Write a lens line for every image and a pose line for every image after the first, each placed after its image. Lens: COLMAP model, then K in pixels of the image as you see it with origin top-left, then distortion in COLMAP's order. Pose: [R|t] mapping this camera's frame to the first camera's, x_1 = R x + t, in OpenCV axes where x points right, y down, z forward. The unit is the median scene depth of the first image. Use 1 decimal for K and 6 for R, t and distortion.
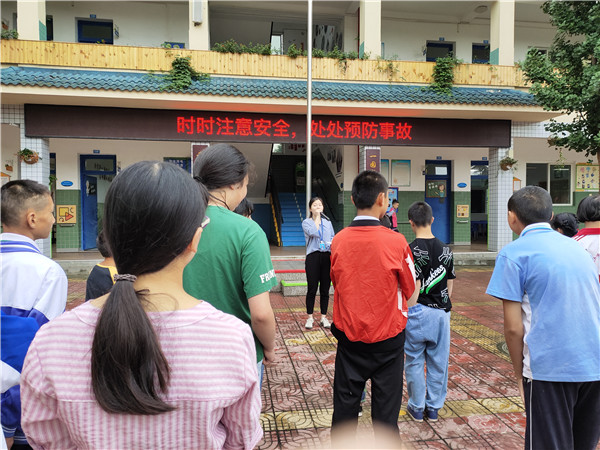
lens RADIAL K [[446.7, 0, 300.0], [0, 446.7, 225.0], [0, 0, 1]] dist [0.002601, -0.039344]
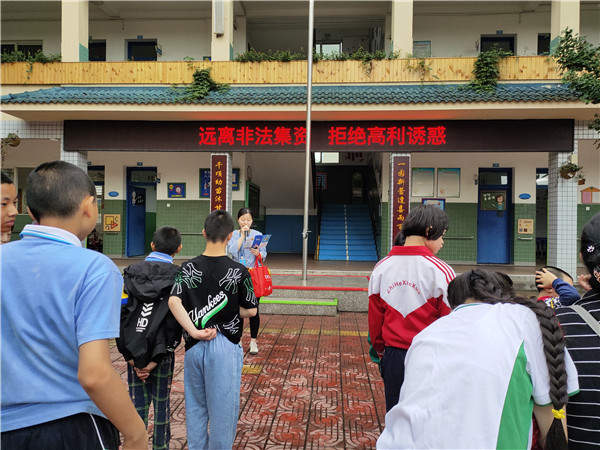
lens RADIAL K [[446.7, 0, 300.0], [0, 446.7, 225.0], [0, 0, 1]] dist [0.002601, -0.039344]
pose [[0.972135, 0.016555, -0.233836, 0.177186], [-0.022927, 0.999435, -0.024558, -0.003078], [0.233297, 0.029235, 0.971966, 0.073042]]
